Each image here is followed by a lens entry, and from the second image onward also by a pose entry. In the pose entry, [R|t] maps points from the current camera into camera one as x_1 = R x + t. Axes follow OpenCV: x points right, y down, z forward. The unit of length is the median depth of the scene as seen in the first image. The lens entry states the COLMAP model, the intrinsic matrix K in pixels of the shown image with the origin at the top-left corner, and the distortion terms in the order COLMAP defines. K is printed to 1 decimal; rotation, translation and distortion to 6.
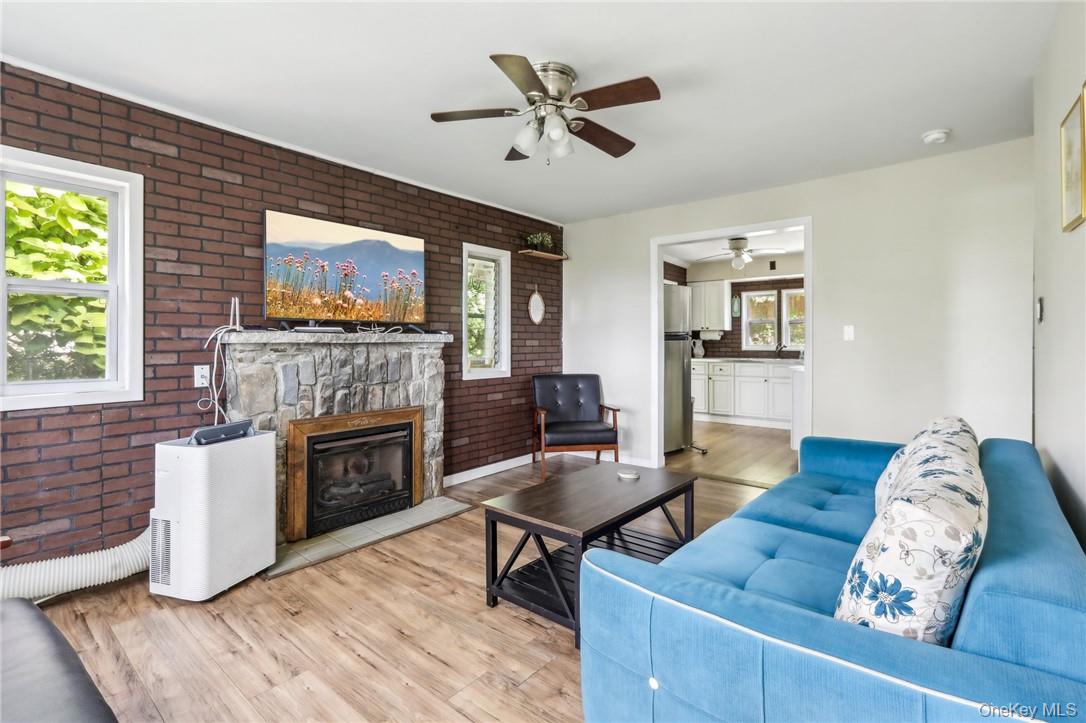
lens RADIAL K [[498.4, 0, 544.6], [0, 498.4, 341.1], [0, 0, 1]] dist [-0.005405, 0.000308]
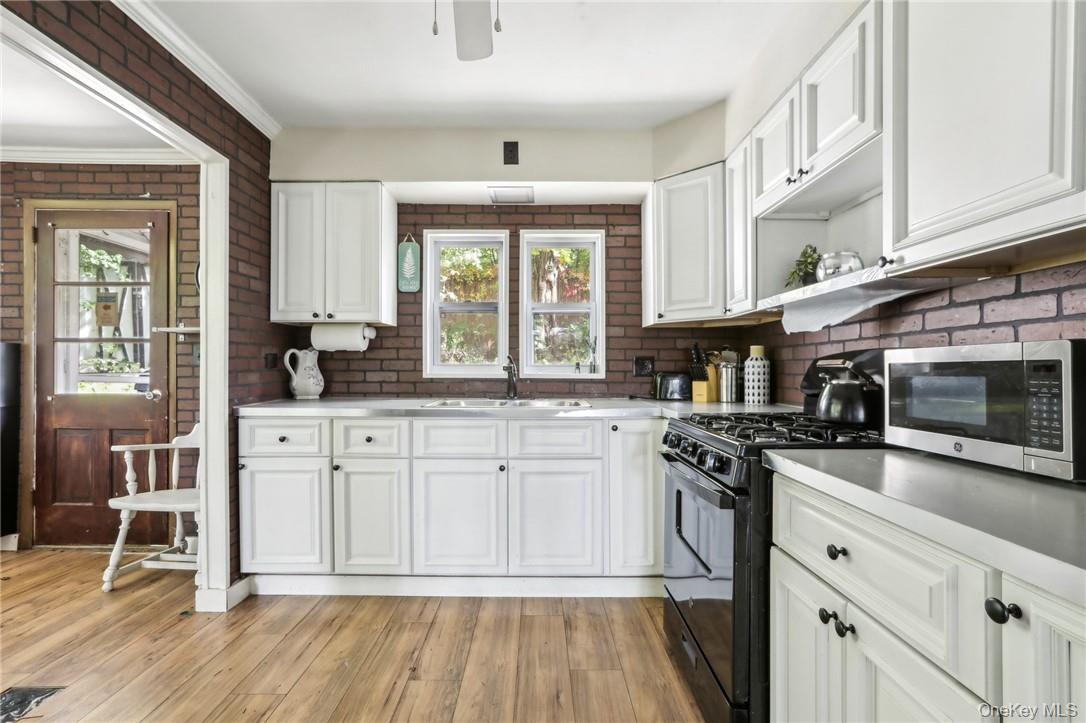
lens RADIAL K [[498.4, 0, 546.0], [0, 498.4, 365.1], [0, 0, 1]] dist [-0.005405, 0.000308]
pose [[0.769234, 0.005318, 0.638945, 0.221853], [-0.009751, 0.999947, 0.003416, 0.005751], [-0.638893, -0.008858, 0.769244, 0.639962]]
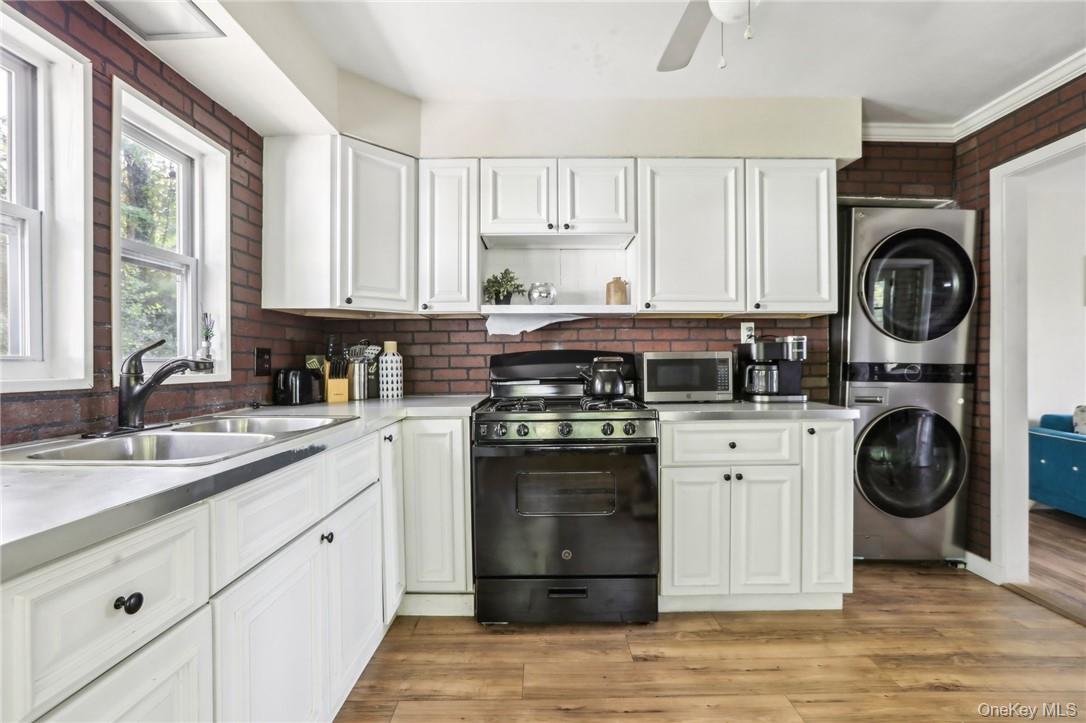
lens RADIAL K [[498.4, 0, 544.4], [0, 498.4, 362.6], [0, 0, 1]] dist [-0.005405, 0.000308]
pose [[-0.625367, 0.005078, 0.780314, 0.209780], [-0.002131, 0.999964, -0.008215, 0.009614], [-0.780328, -0.006800, -0.625334, 0.941491]]
